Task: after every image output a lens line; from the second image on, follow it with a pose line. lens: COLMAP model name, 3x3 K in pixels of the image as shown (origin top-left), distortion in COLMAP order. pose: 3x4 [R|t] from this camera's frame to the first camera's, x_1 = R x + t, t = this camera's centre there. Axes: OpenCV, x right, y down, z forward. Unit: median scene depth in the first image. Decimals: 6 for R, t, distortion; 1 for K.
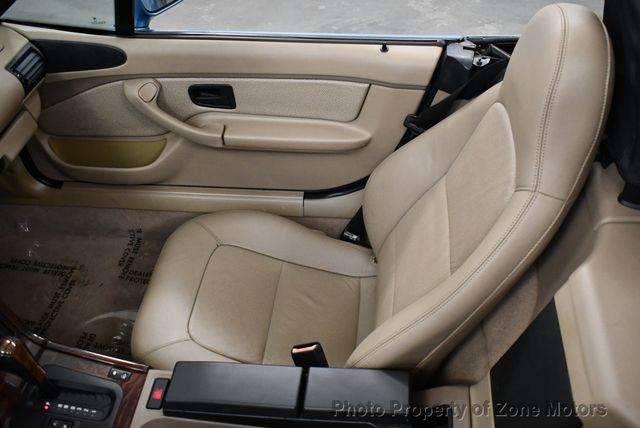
lens RADIAL K [[648.2, 0, 320.0], [0, 648.2, 214.0], [0, 0, 1]] dist [-0.106348, 0.026205]
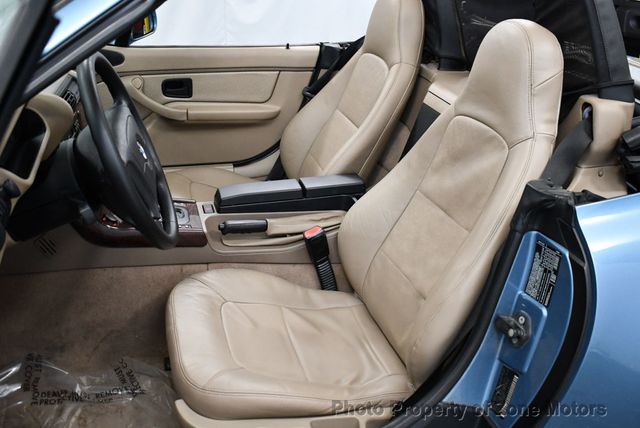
lens RADIAL K [[648.2, 0, 320.0], [0, 648.2, 214.0], [0, 0, 1]] dist [-0.106348, 0.026205]
pose [[0.928521, -0.085372, 0.361332, -0.444464], [0.196772, 0.938439, -0.283924, 0.618098], [-0.314849, 0.334729, 0.888159, -0.373708]]
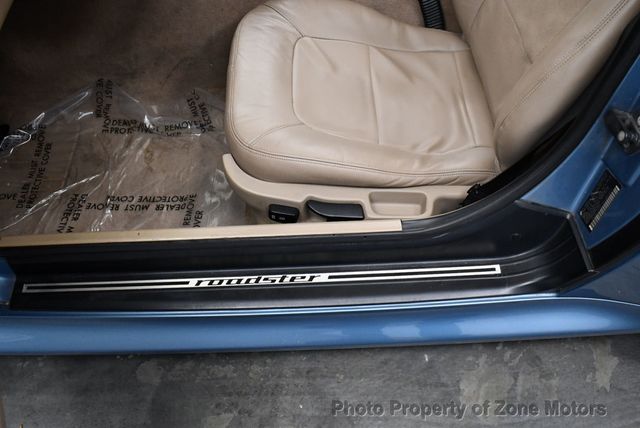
lens RADIAL K [[648.2, 0, 320.0], [0, 648.2, 214.0], [0, 0, 1]] dist [-0.106348, 0.026205]
pose [[0.992317, -0.099272, 0.073835, -0.280952], [0.087881, 0.985650, 0.144122, 0.538106], [-0.087083, -0.136526, 0.986801, -0.266245]]
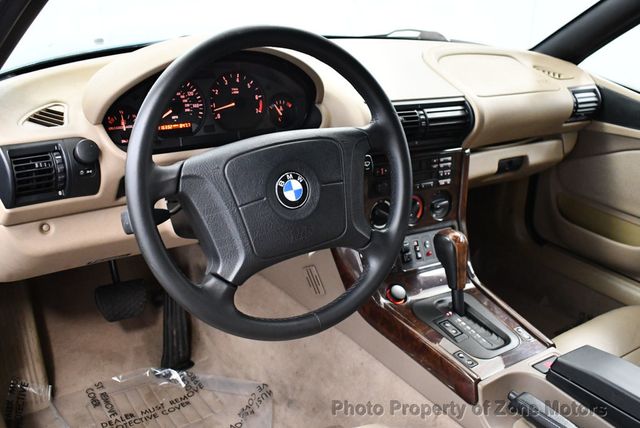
lens RADIAL K [[648.2, 0, 320.0], [0, 648.2, 214.0], [0, 0, 1]] dist [-0.106348, 0.026205]
pose [[0.643594, 0.339097, -0.686148, 0.067451], [-0.574389, 0.806488, -0.140197, 0.329329], [0.505830, 0.484346, 0.713824, 0.061178]]
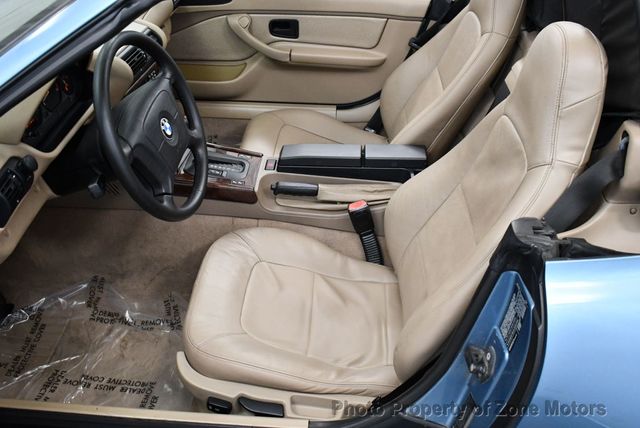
lens RADIAL K [[654.7, 0, 320.0], [0, 654.7, 214.0], [0, 0, 1]] dist [-0.098565, 0.003576]
pose [[0.997505, 0.016602, 0.068619, -0.186989], [-0.005630, 0.987569, -0.157087, 0.516902], [-0.070374, 0.156308, 0.985198, -0.484195]]
